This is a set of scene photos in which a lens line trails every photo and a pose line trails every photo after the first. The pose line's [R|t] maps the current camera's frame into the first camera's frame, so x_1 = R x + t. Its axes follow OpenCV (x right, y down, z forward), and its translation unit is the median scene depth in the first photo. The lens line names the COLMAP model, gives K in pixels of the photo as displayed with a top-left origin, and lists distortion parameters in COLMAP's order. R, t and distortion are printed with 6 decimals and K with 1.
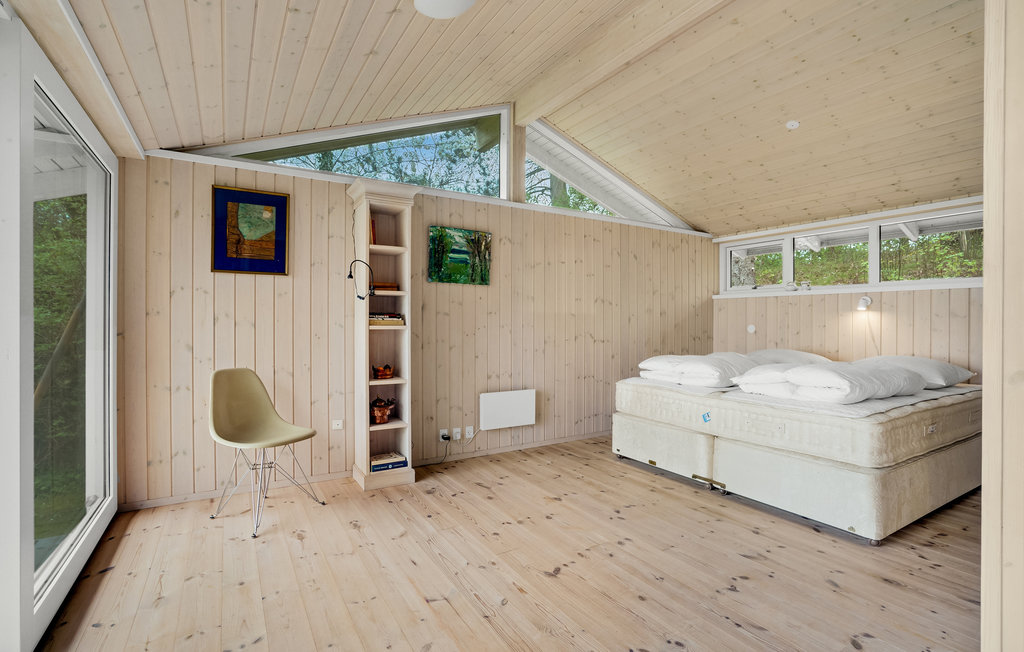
lens RADIAL K [[476.7, 0, 511.9], [0, 476.7, 317.7], [0, 0, 1]] dist [-0.050349, 0.025309]
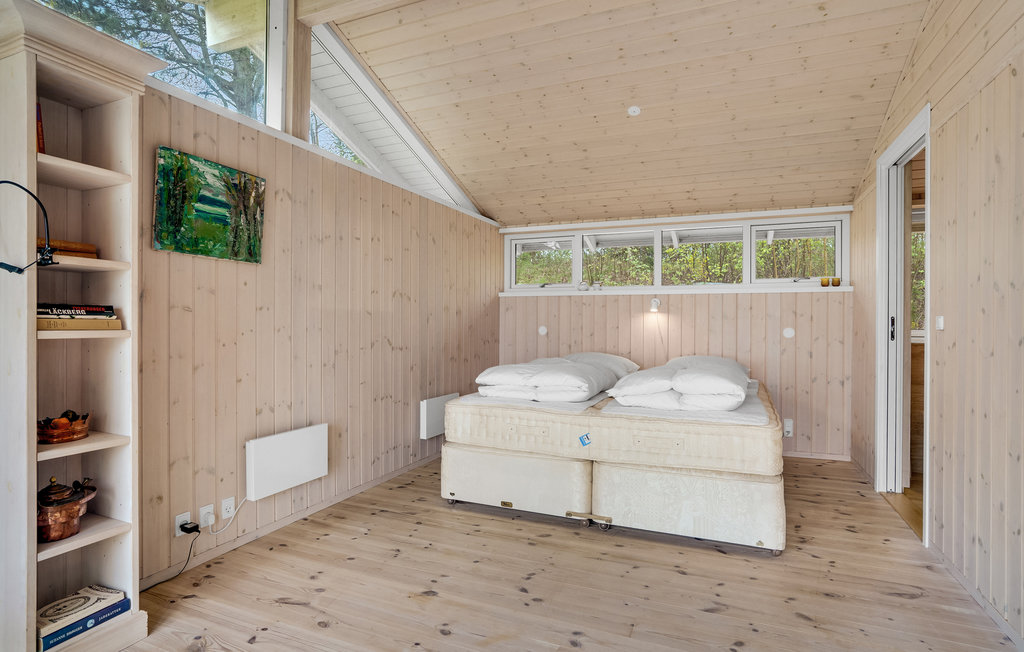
lens RADIAL K [[525.1, 0, 511.1], [0, 525.1, 321.5], [0, 0, 1]] dist [-0.048423, 0.032329]
pose [[0.814380, 0.002585, 0.580327, -0.184834], [-0.007471, 0.999954, 0.006029, 0.000715], [-0.580284, -0.009245, 0.814361, 0.280791]]
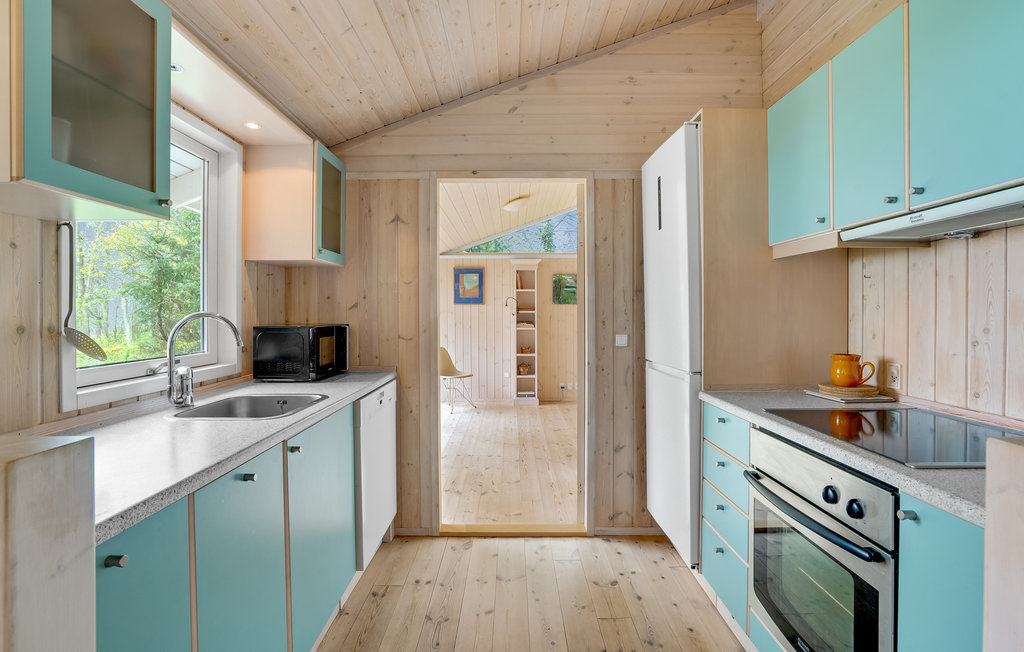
lens RADIAL K [[476.7, 0, 511.9], [0, 476.7, 317.7], [0, 0, 1]] dist [-0.050349, 0.025309]
pose [[0.855858, 0.002321, -0.517205, 0.659814], [0.007113, 0.999843, 0.016258, -0.053437], [0.517161, -0.017593, 0.855707, -0.699927]]
